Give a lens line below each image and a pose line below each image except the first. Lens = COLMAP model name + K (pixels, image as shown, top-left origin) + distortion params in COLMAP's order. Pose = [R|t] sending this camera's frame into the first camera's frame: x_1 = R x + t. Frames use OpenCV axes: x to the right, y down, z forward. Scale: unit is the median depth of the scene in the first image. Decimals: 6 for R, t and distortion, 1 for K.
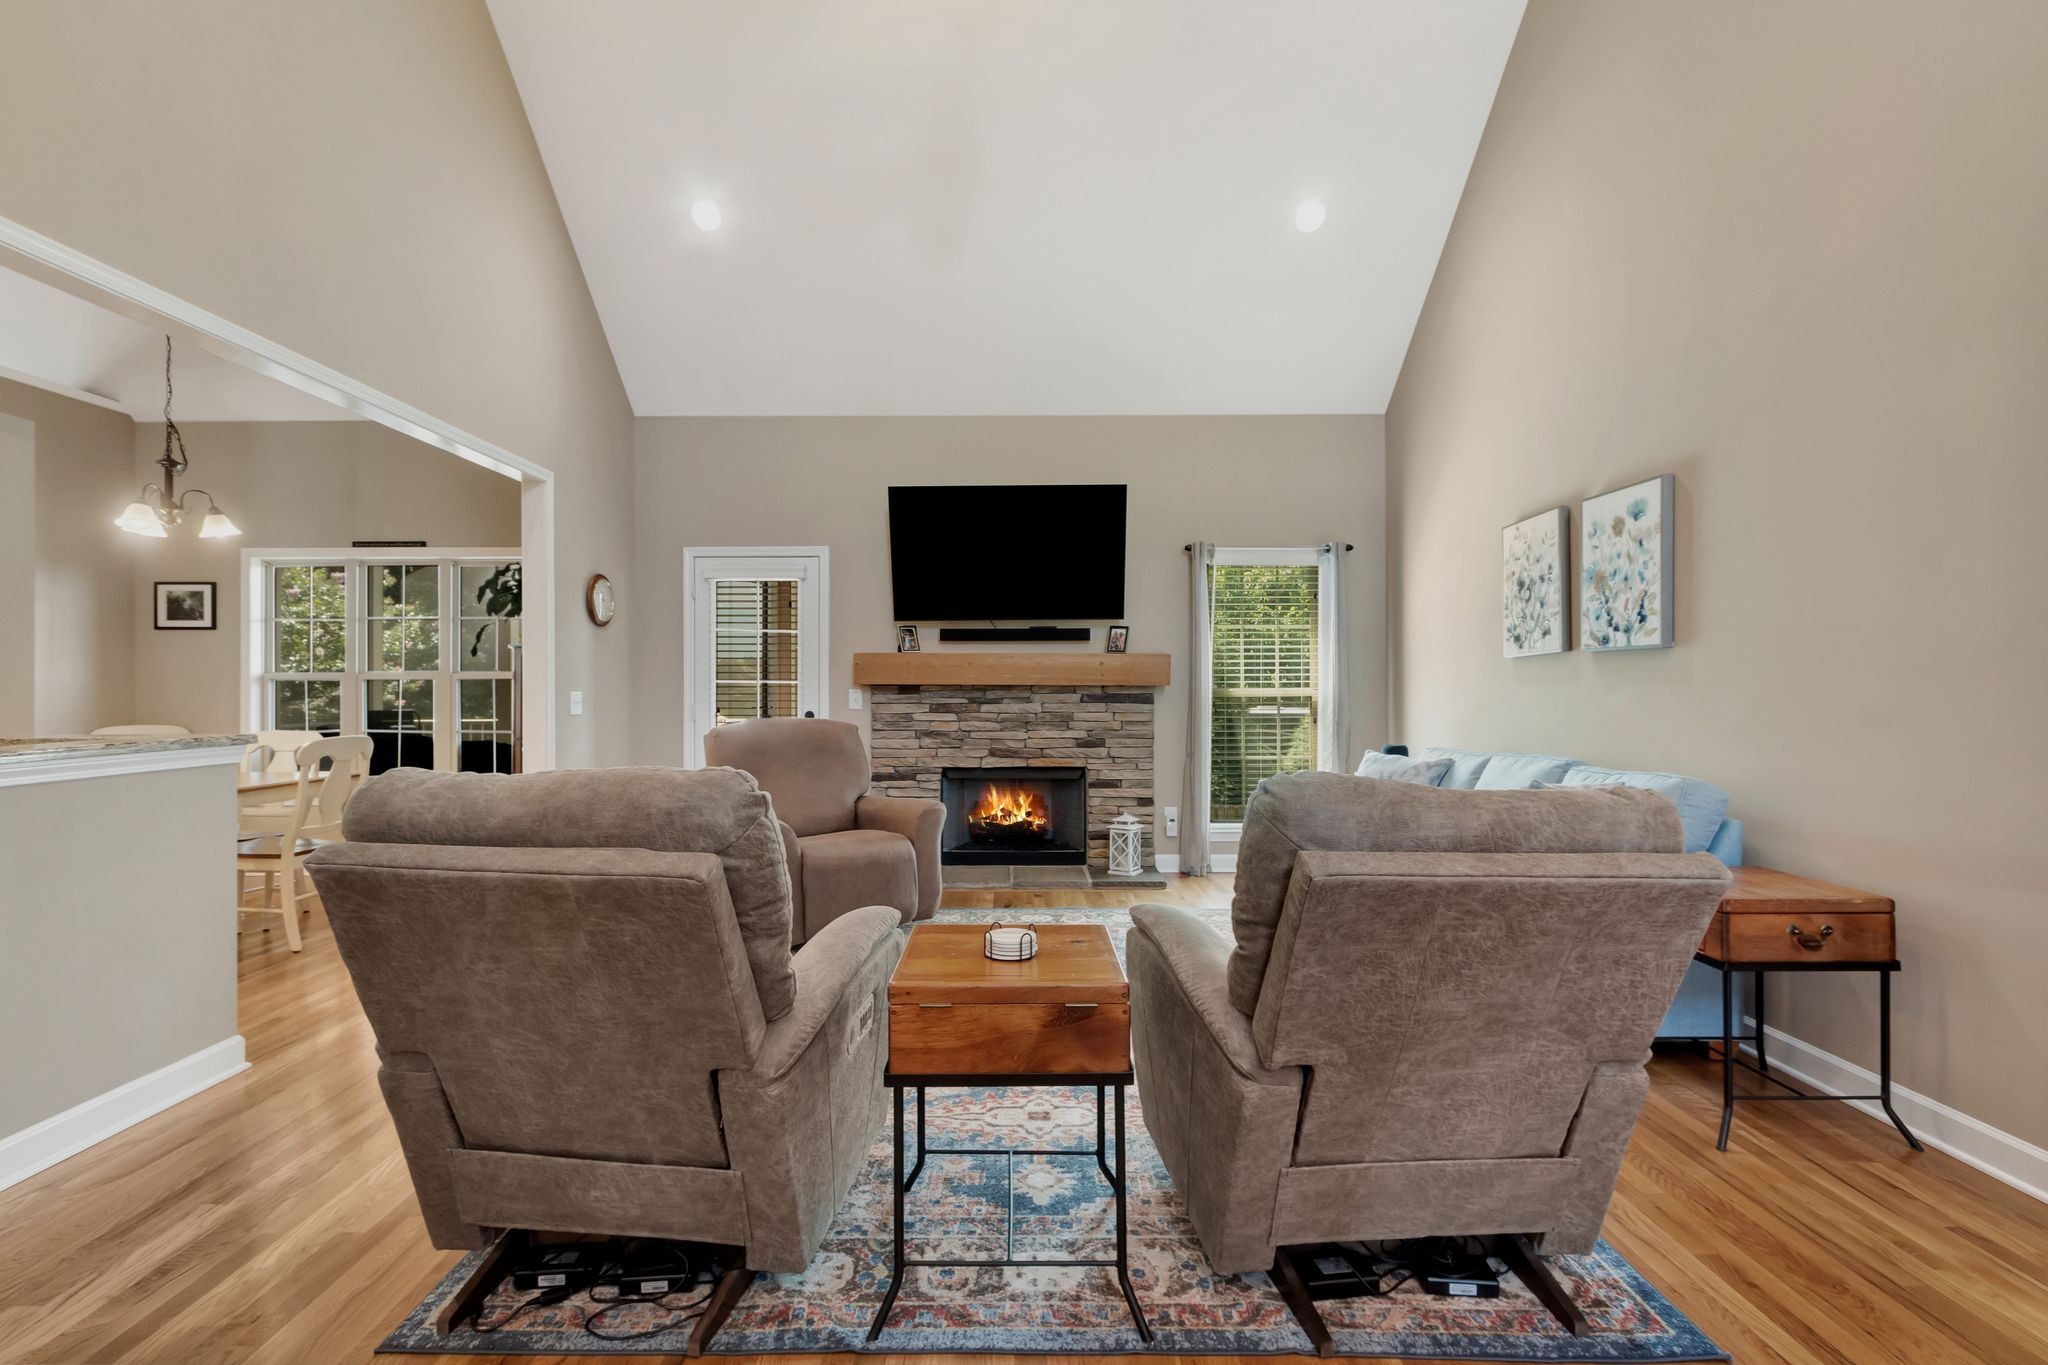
lens RADIAL K [[930.5, 0, 1024.0], [0, 930.5, 682.5], [0, 0, 1]] dist [0.003736, -0.000697]
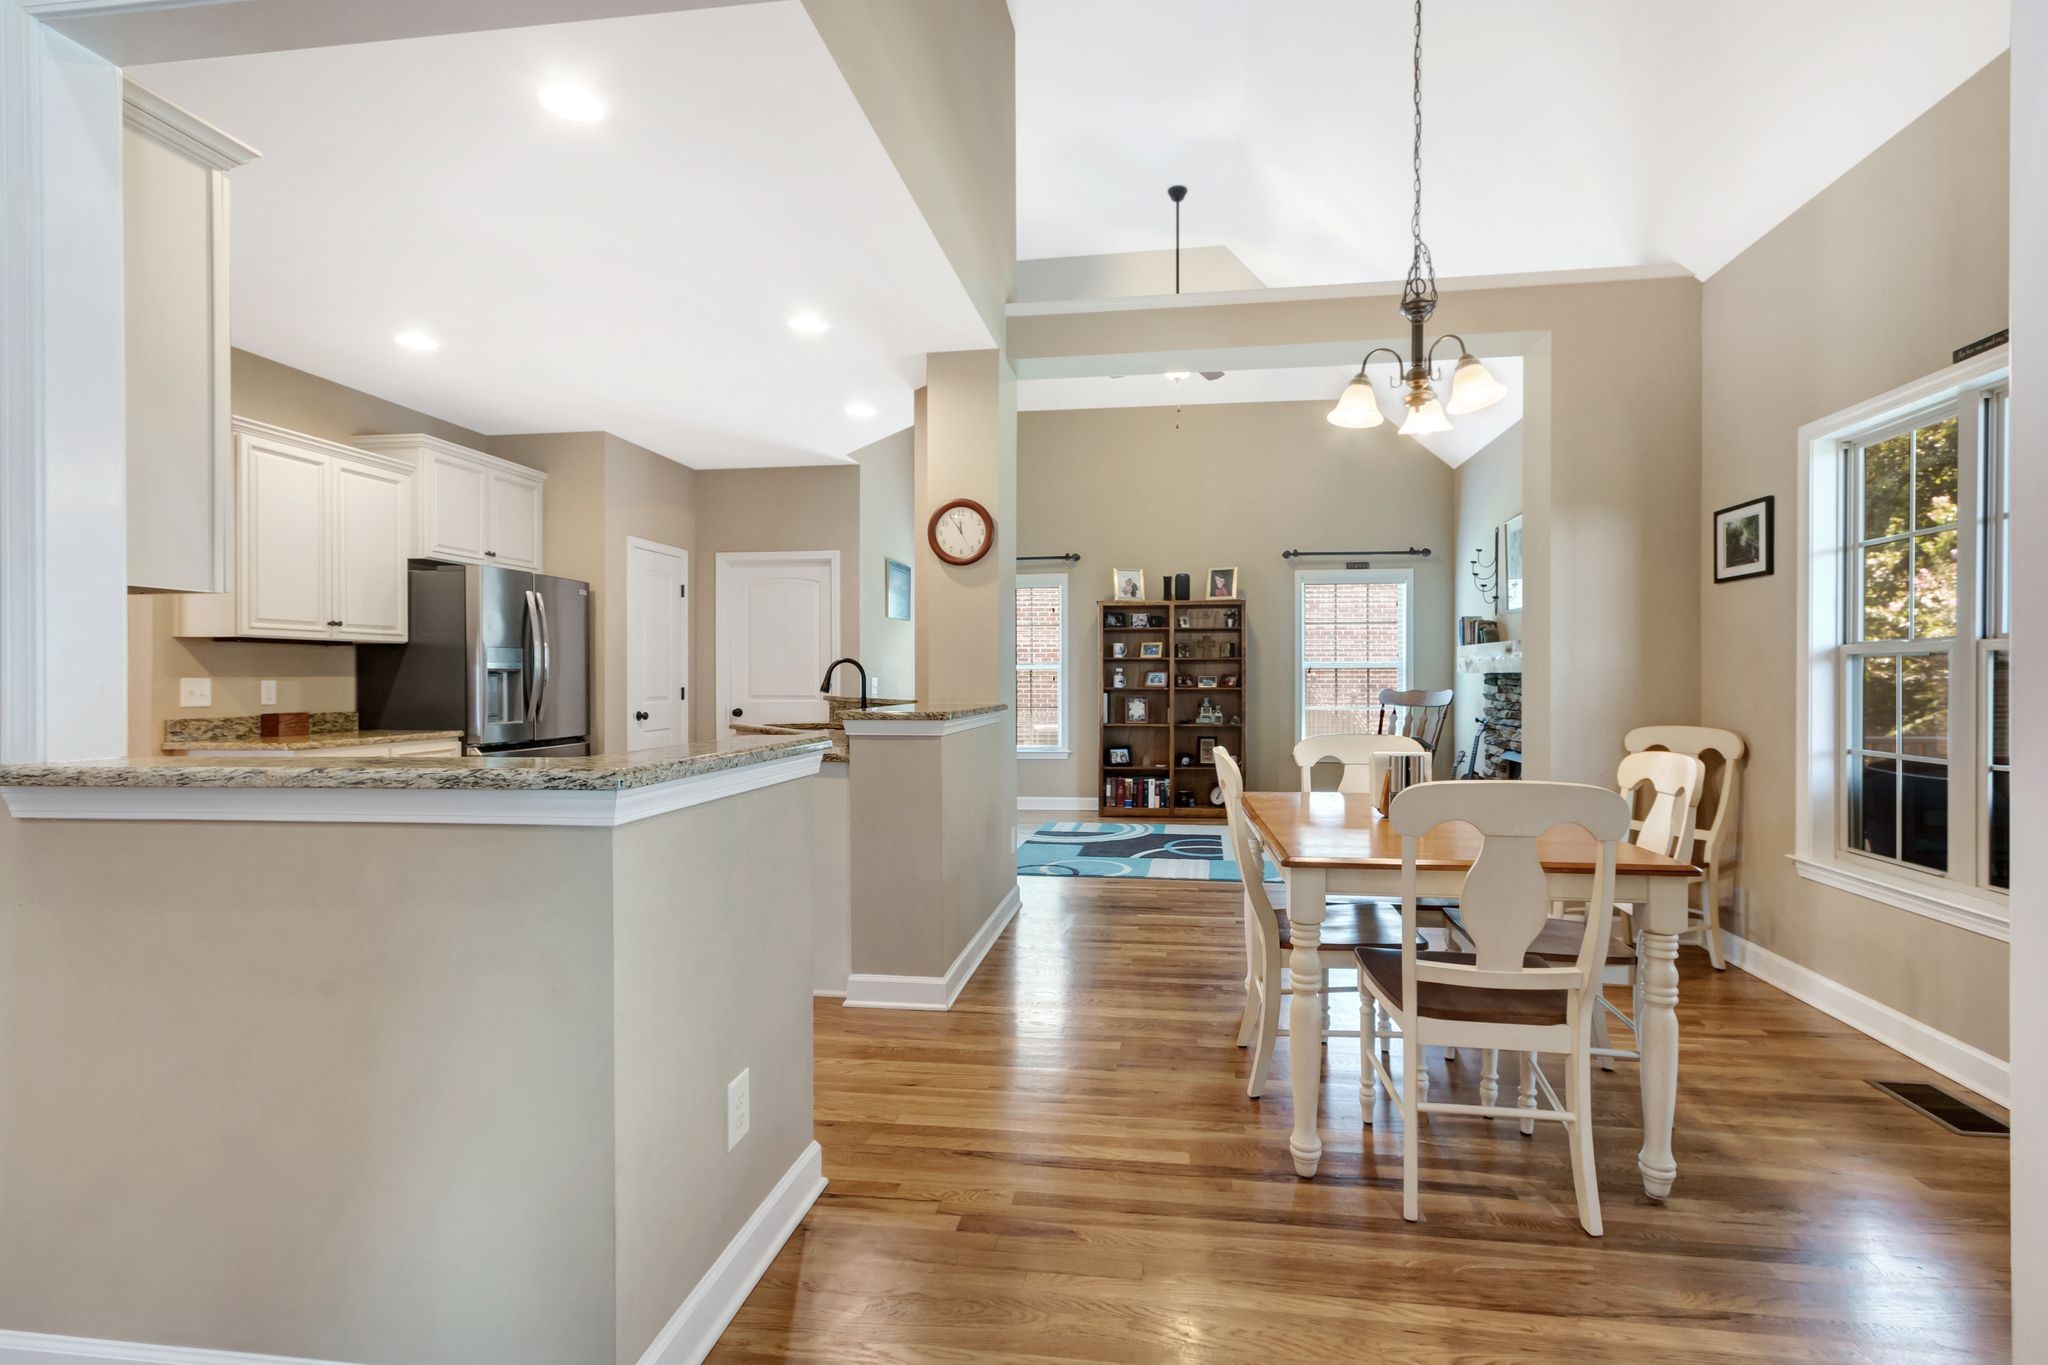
lens RADIAL K [[934.8, 0, 1065.9], [0, 934.8, 696.8], [0, 0, 1]] dist [0.002819, 0.000278]
pose [[-0.127418, 0.025629, -0.991518, -0.215244], [0.009199, 0.999654, 0.024657, 0.003629], [0.991806, -0.005980, -0.127610, 0.658651]]
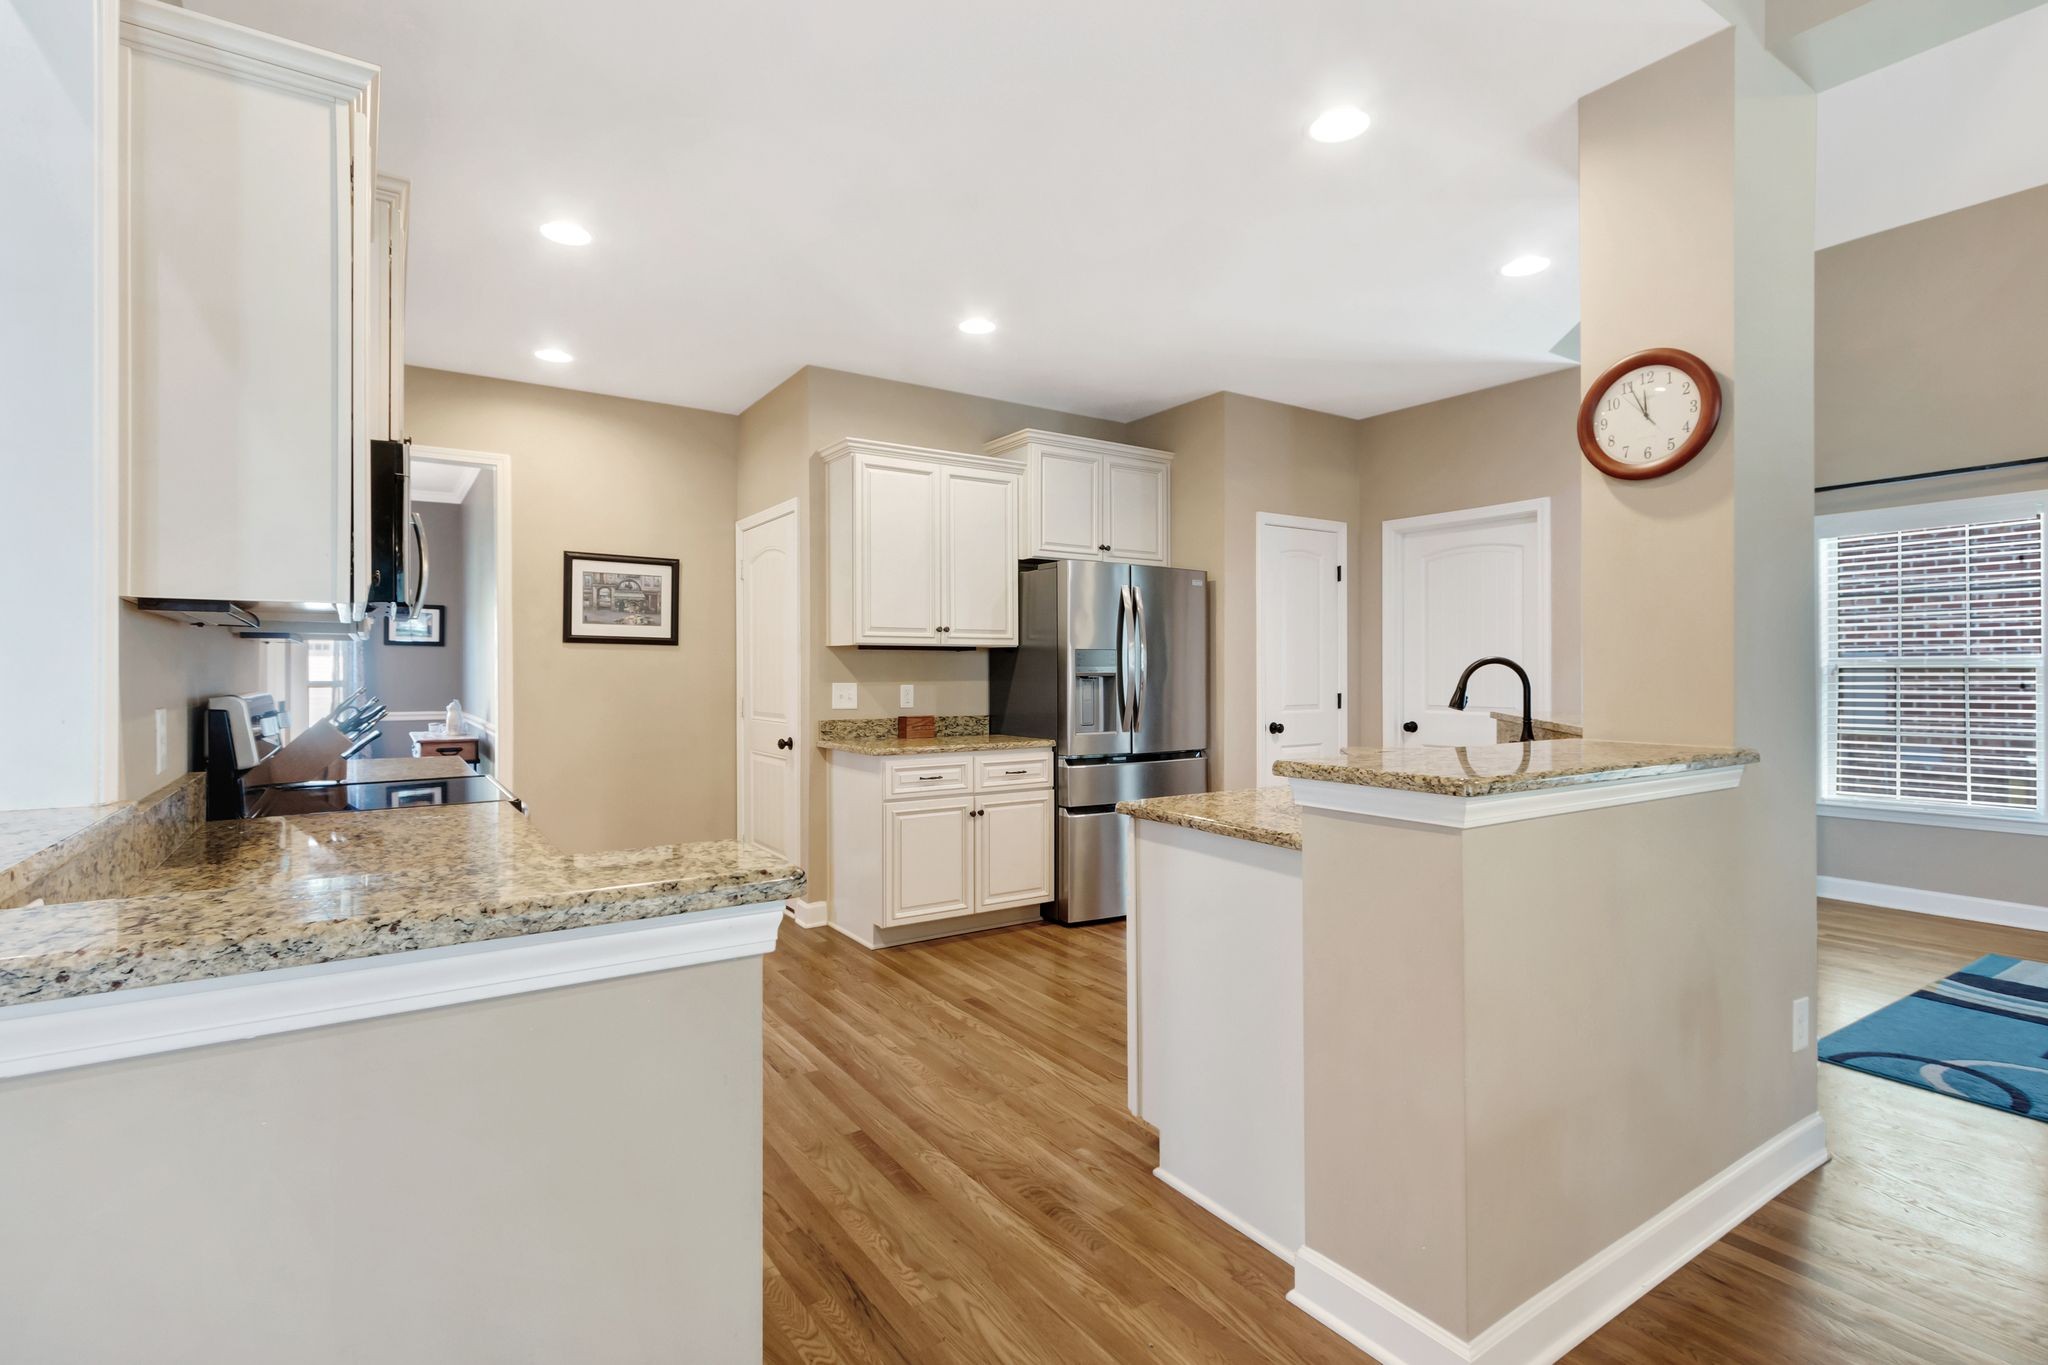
lens RADIAL K [[970.5, 0, 1026.5], [0, 970.5, 673.6], [0, 0, 1]] dist [0.003252, -0.000380]
pose [[-0.833745, 0.005917, -0.552118, -0.527207], [0.008091, 0.999966, -0.001502, -0.004856], [0.552090, -0.005720, -0.833765, 0.675387]]
